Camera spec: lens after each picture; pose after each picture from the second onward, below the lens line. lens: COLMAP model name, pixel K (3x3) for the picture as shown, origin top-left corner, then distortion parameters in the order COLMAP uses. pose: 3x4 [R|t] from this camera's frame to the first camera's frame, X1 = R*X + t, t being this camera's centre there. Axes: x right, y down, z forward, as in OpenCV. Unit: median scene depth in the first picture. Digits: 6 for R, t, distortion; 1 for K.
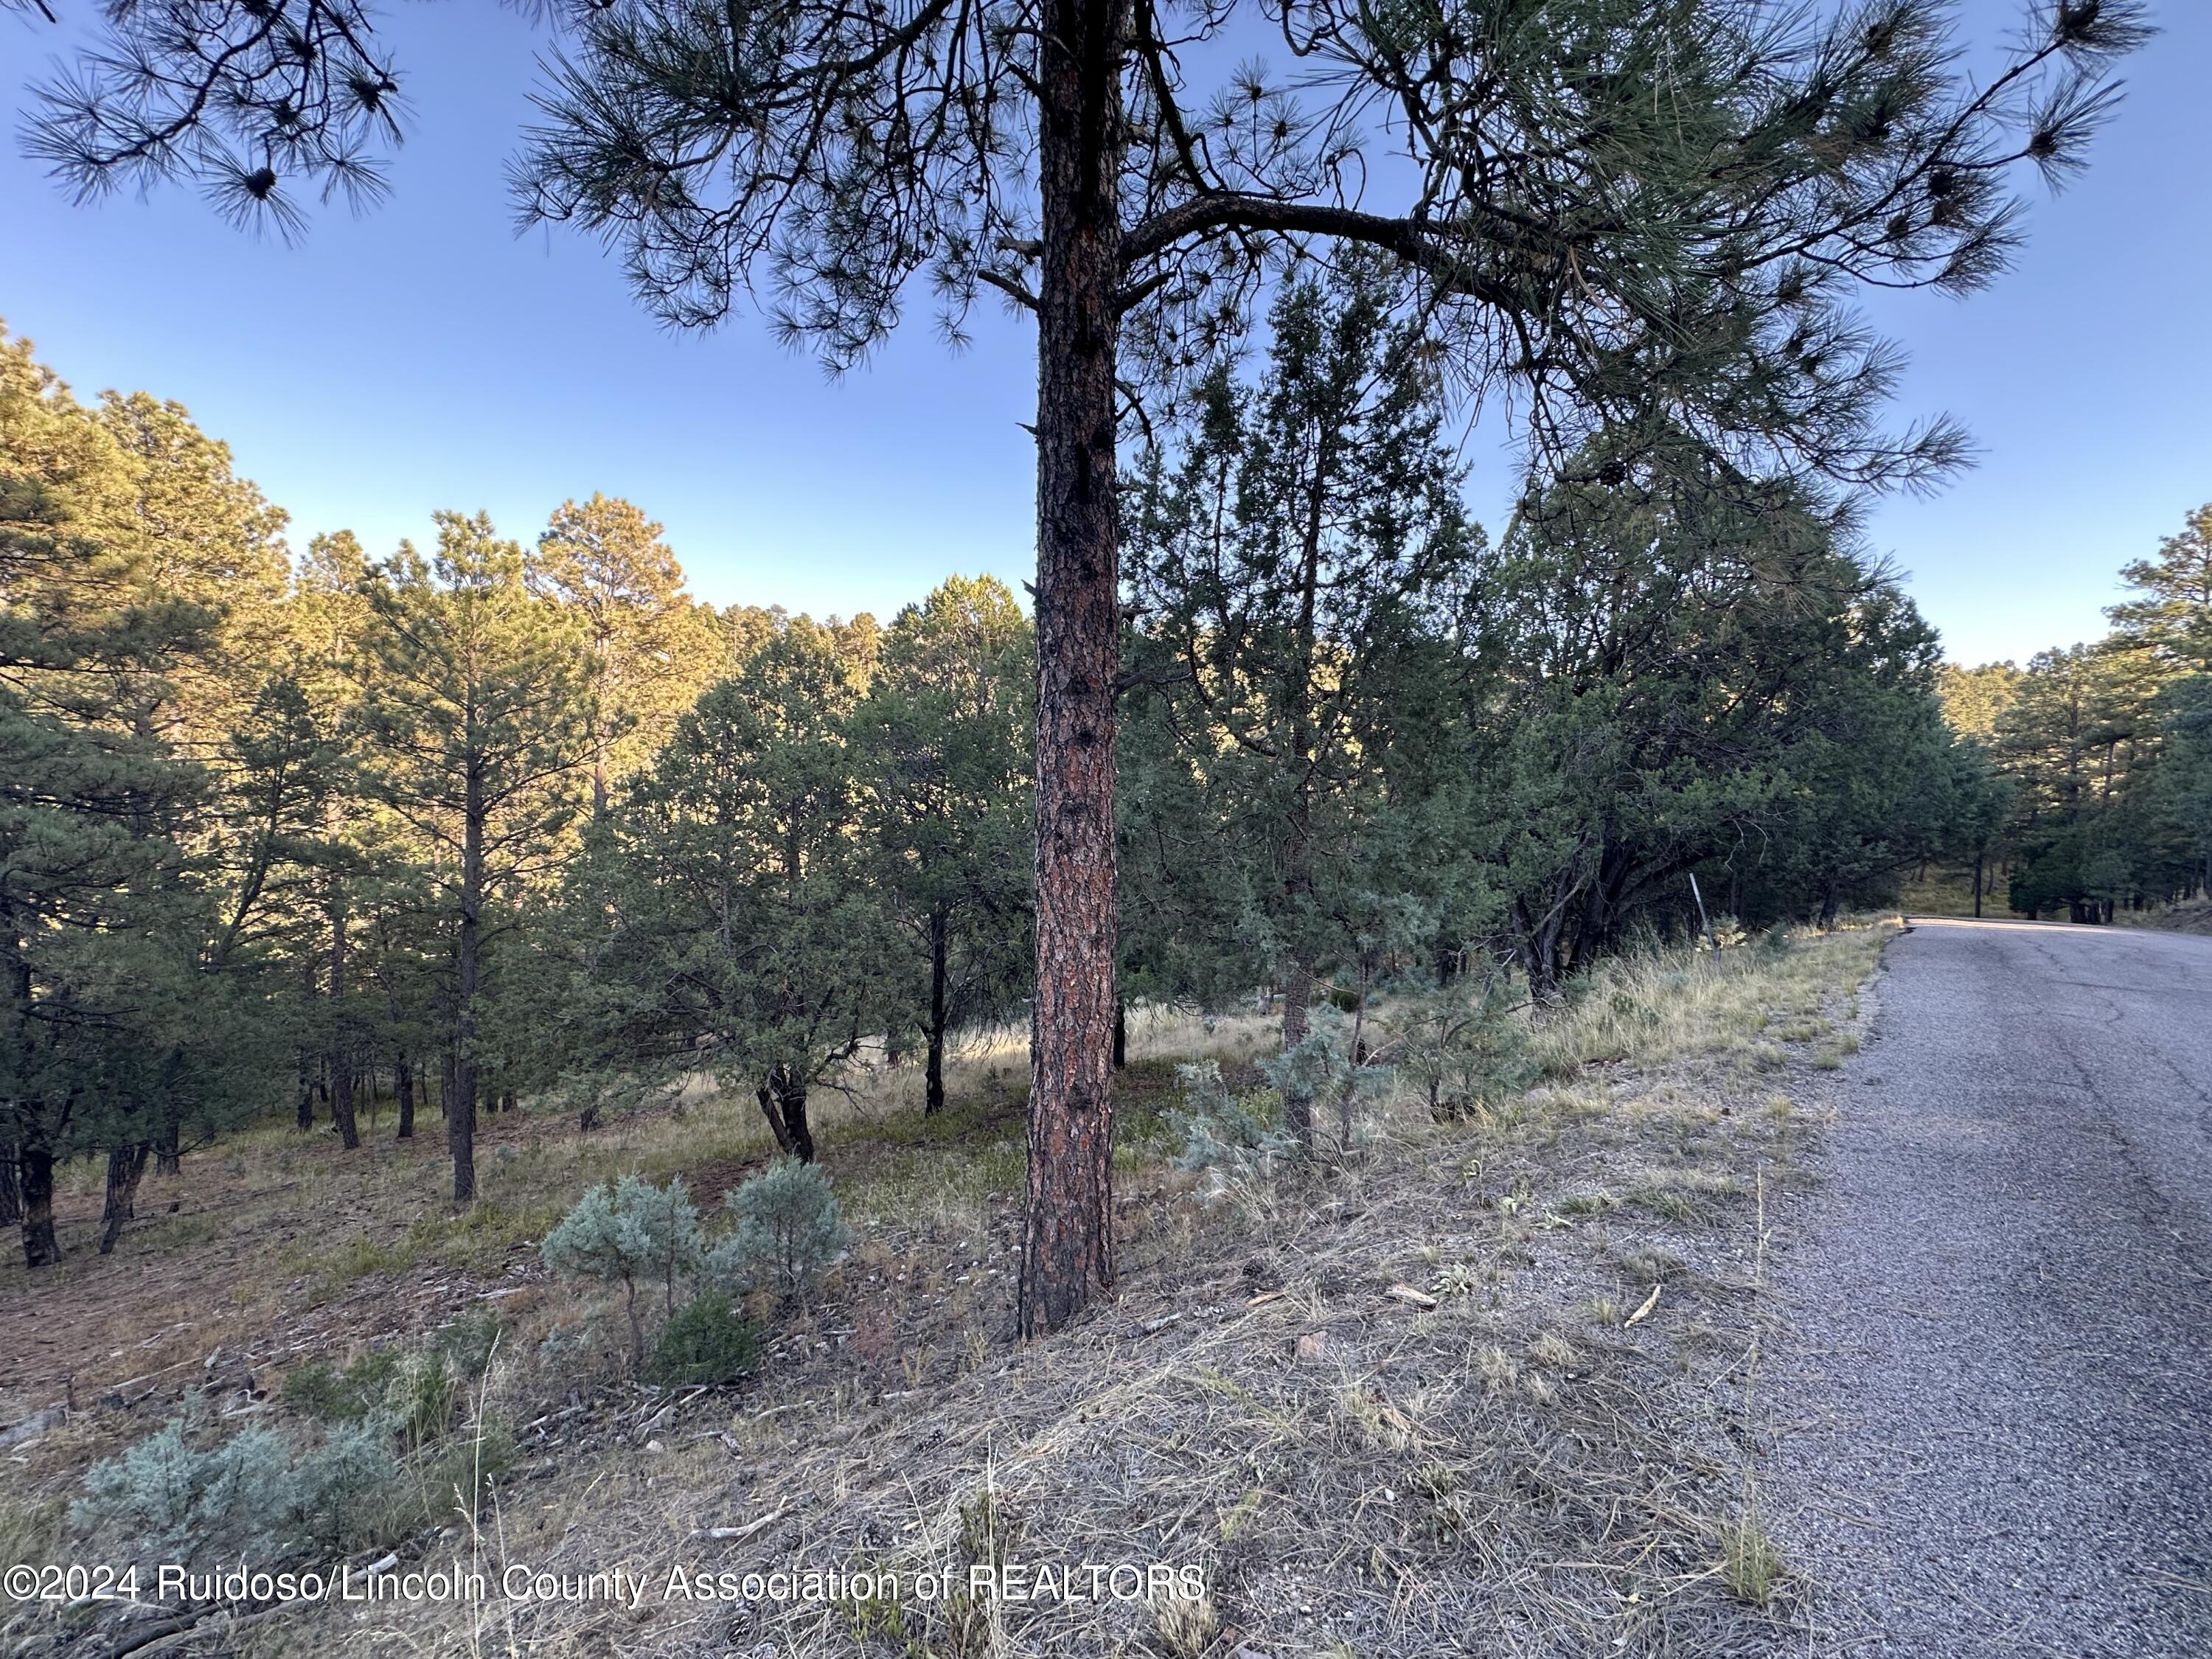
lens RADIAL K [[876.7, 0, 1102.0], [0, 876.7, 824.7], [0, 0, 1]] dist [-0.003774, 0.001016]
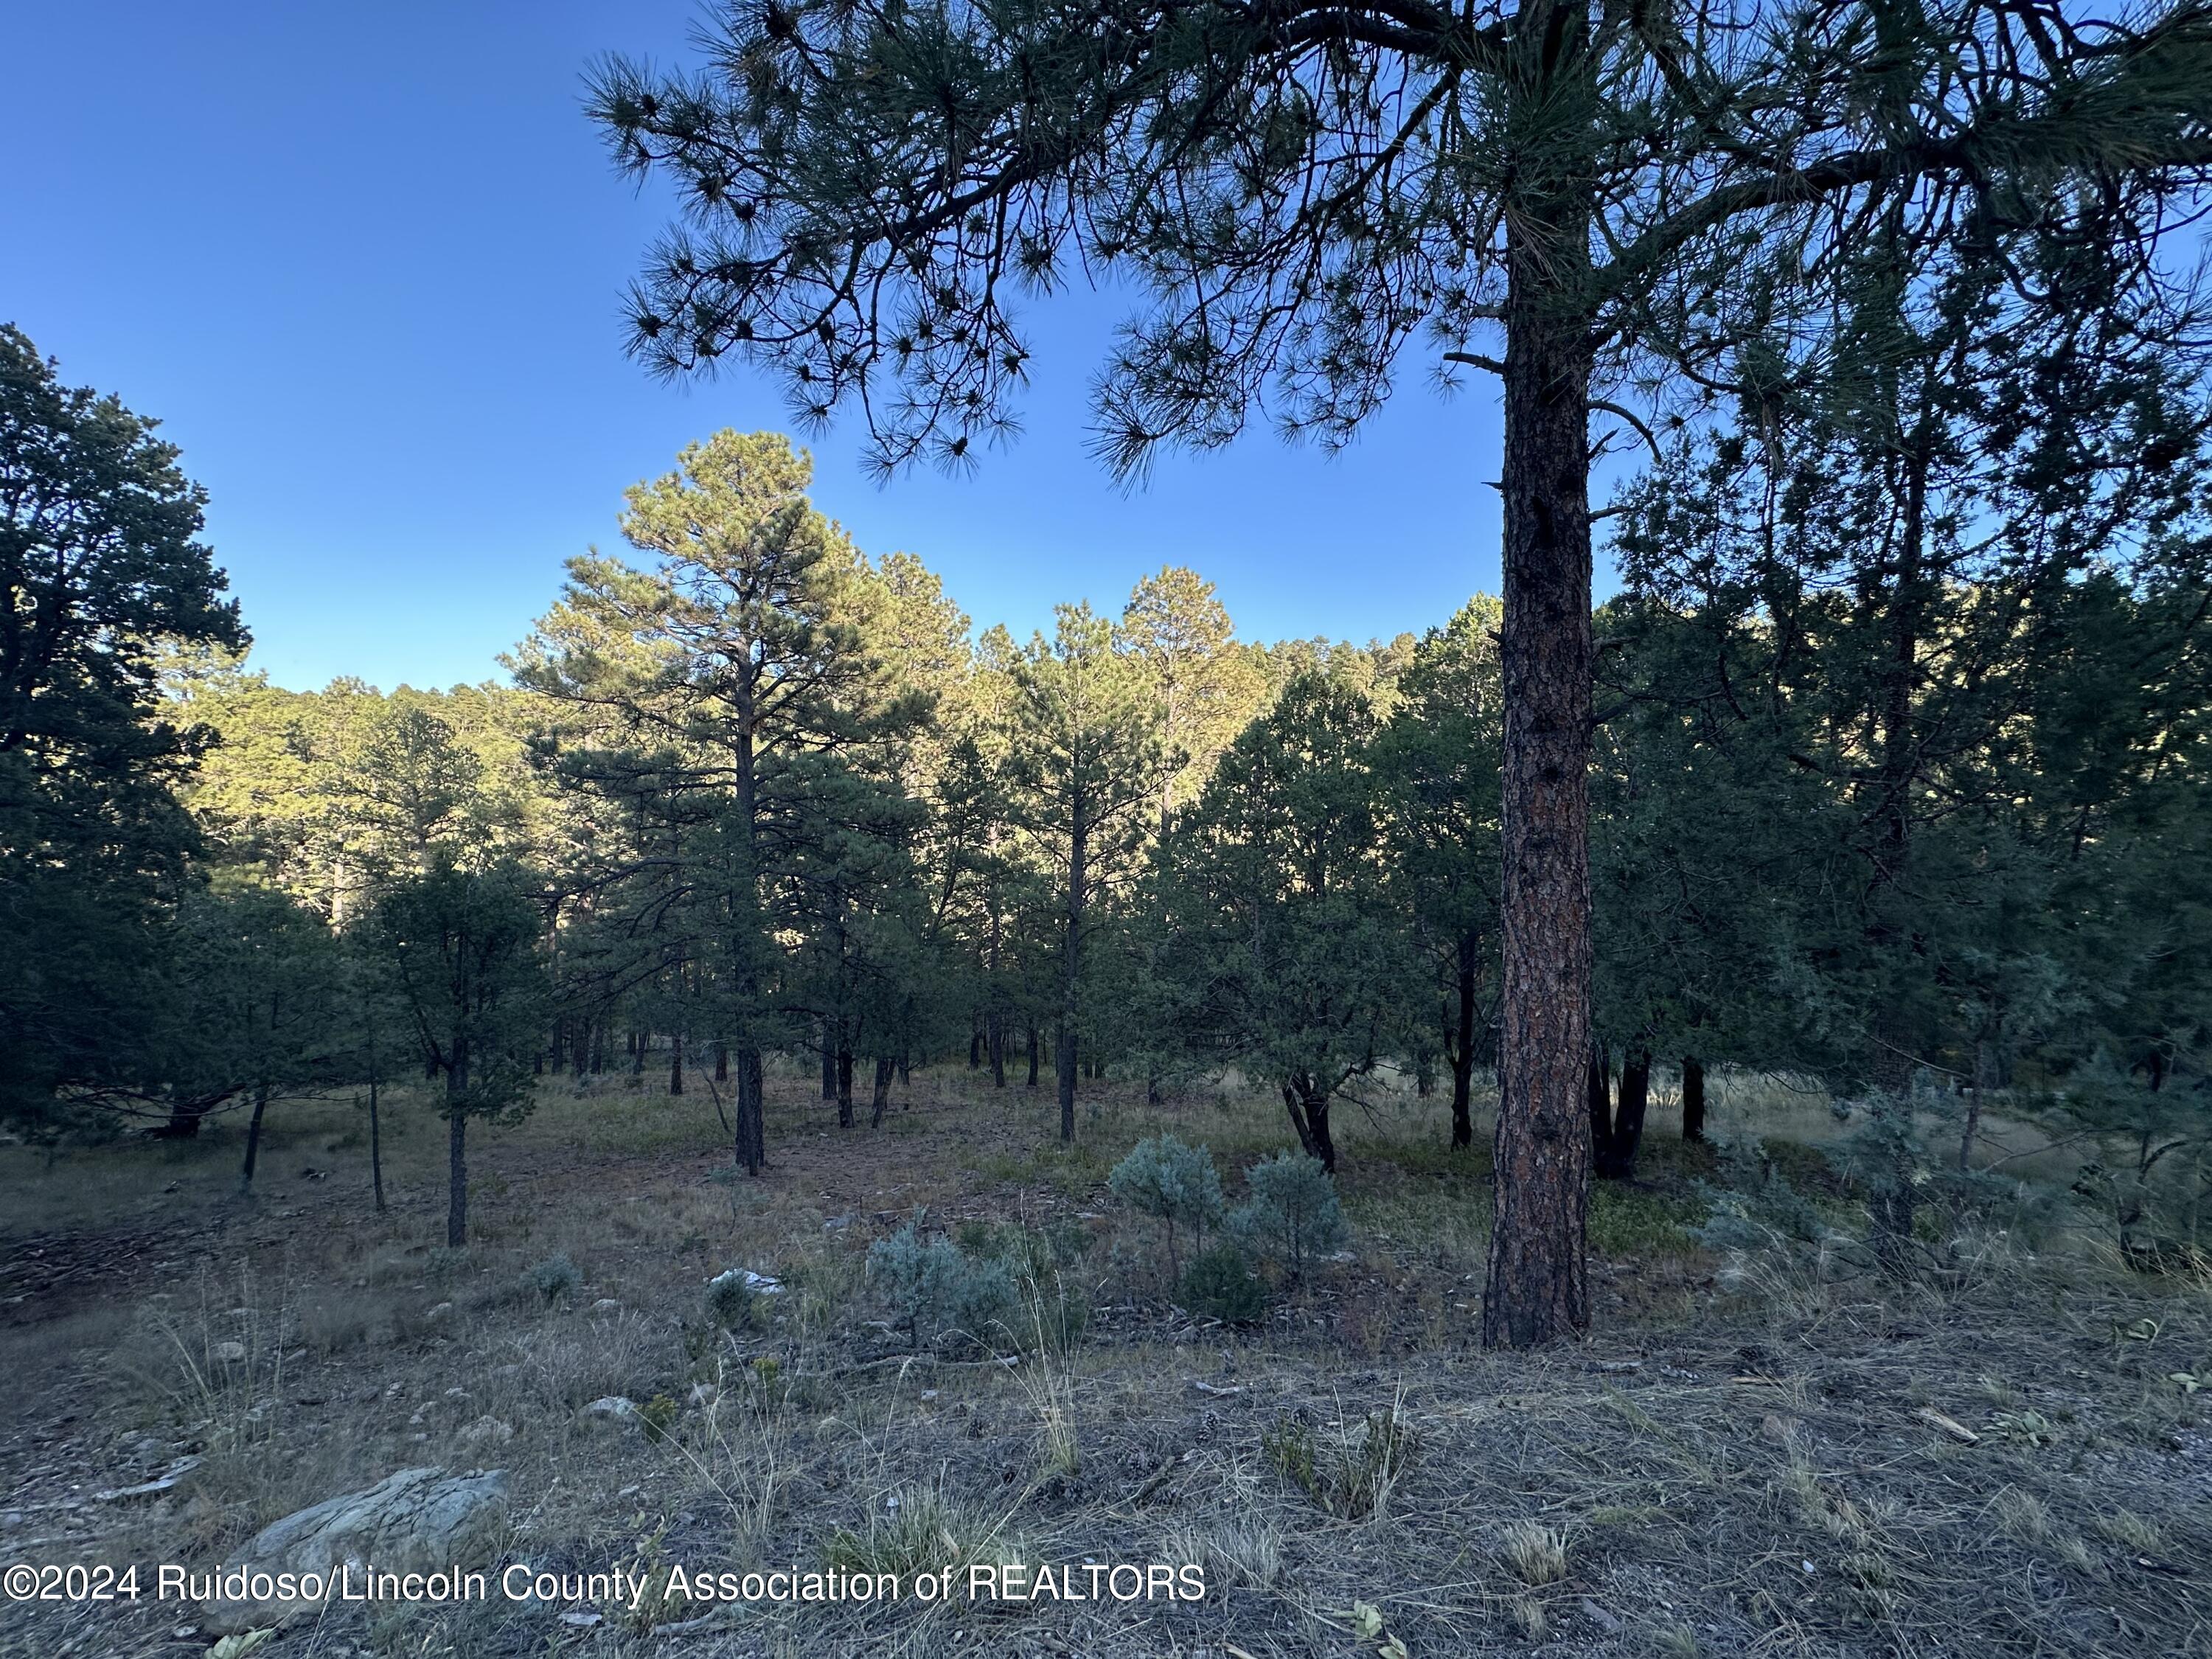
lens RADIAL K [[876.7, 0, 1102.6], [0, 876.7, 830.0], [0, 0, 1]] dist [-0.003774, 0.001016]
pose [[0.827035, 0.000903, -0.562150, 0.041294], [-0.011554, 0.999815, -0.015392, -0.004117], [0.562032, 0.019225, 0.826892, -0.045577]]
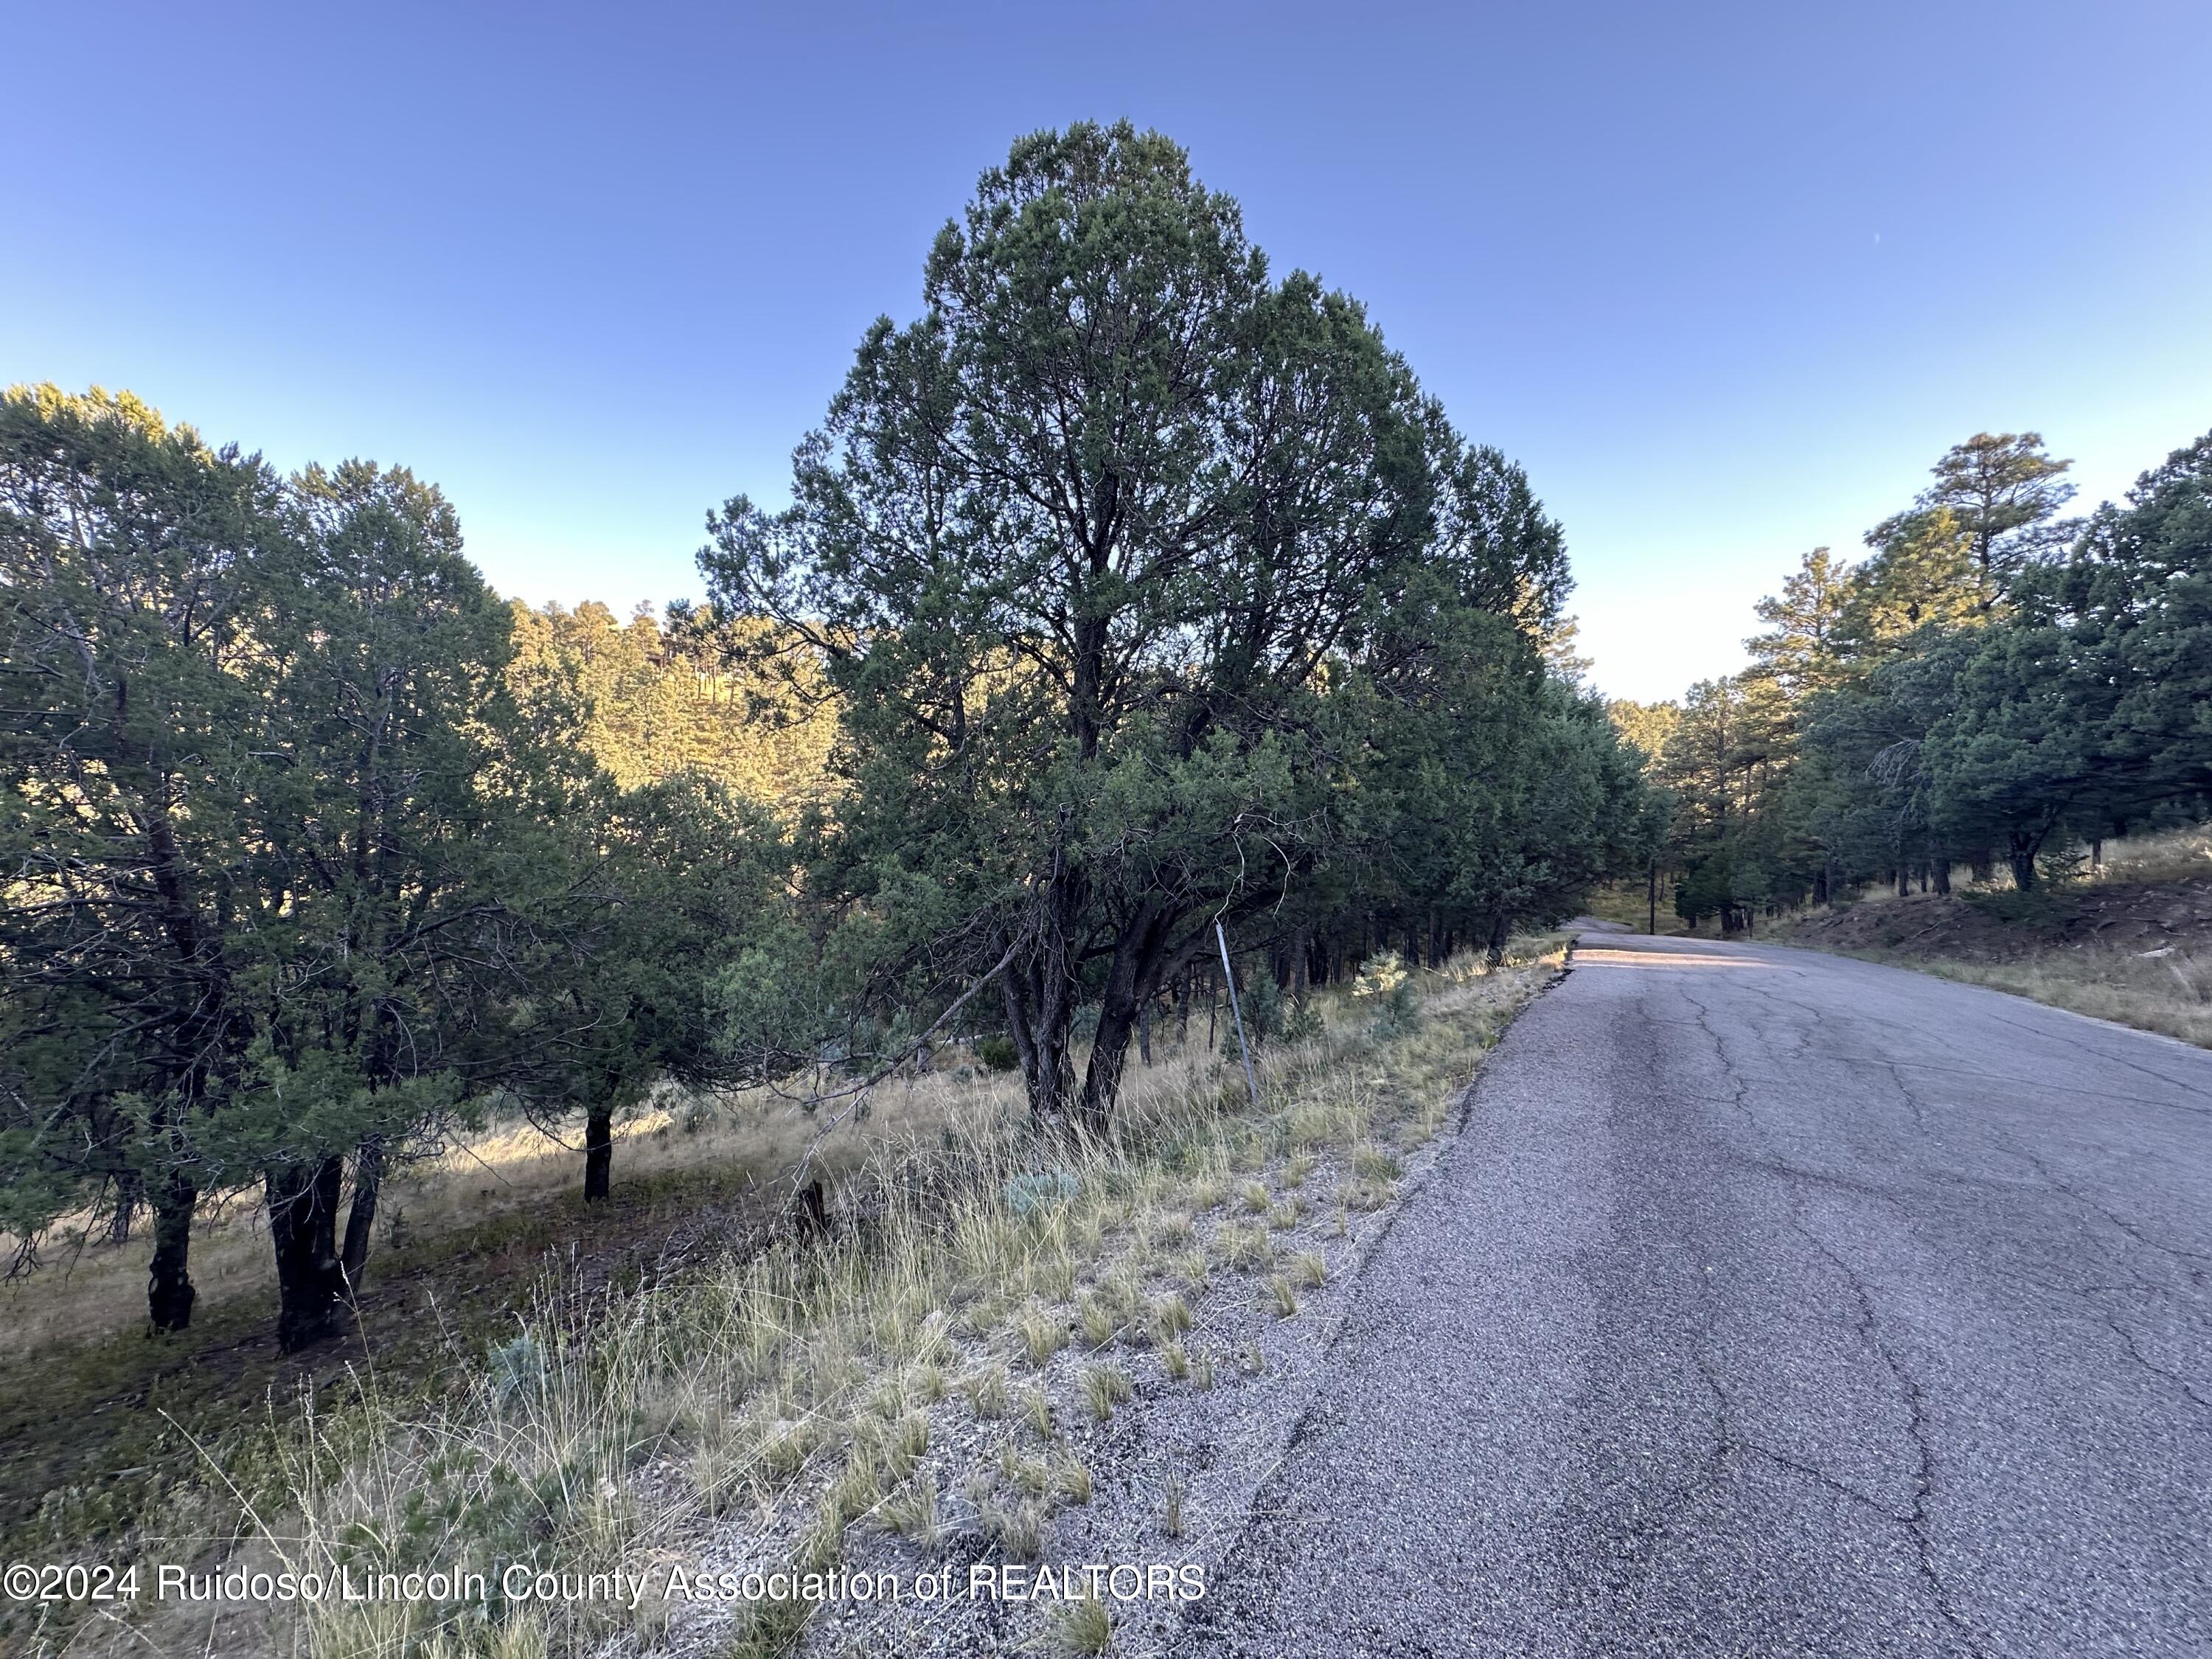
lens RADIAL K [[876.7, 0, 1104.5], [0, 876.7, 827.5], [0, 0, 1]] dist [-0.003774, 0.001016]
pose [[0.974519, 0.000523, 0.224303, 0.482780], [0.002846, 0.999888, -0.014696, -0.003104], [-0.224285, 0.014960, 0.974409, 0.453445]]
